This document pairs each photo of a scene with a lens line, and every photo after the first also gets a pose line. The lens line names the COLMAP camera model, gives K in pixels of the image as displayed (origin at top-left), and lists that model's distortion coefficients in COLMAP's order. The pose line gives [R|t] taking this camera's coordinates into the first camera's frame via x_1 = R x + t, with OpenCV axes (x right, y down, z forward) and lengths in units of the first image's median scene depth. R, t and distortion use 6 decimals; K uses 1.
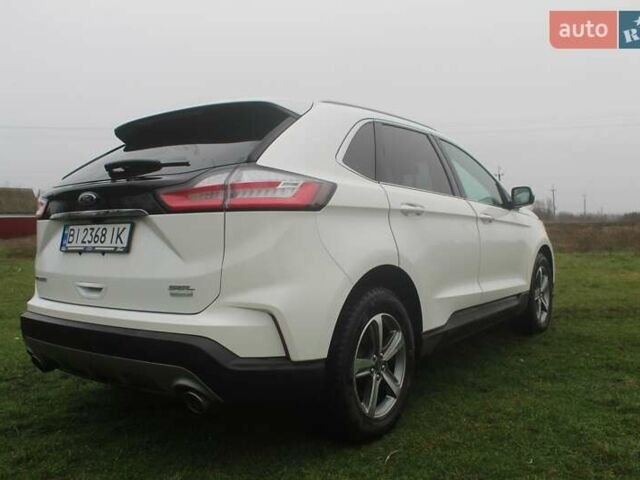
lens RADIAL K [[589.5, 0, 320.0], [0, 589.5, 240.0], [0, 0, 1]] dist [-0.109207, 0.019658]
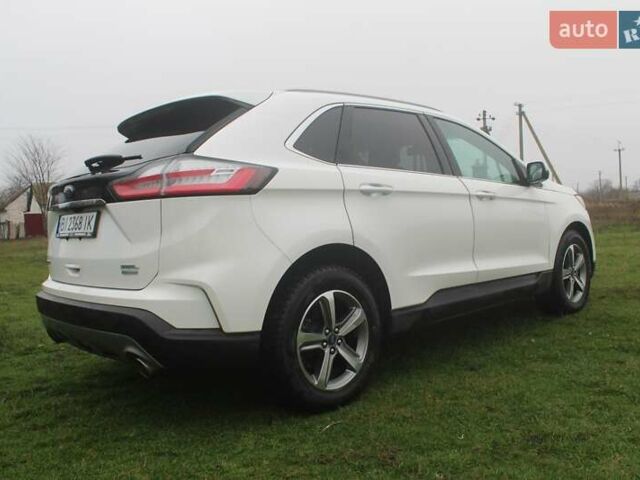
lens RADIAL K [[589.5, 0, 320.0], [0, 589.5, 240.0], [0, 0, 1]] dist [-0.109207, 0.019658]
pose [[0.980055, -0.020834, -0.197631, 0.294715], [0.025760, 0.999417, 0.022386, 0.011629], [0.197050, -0.027030, 0.980021, -0.028298]]
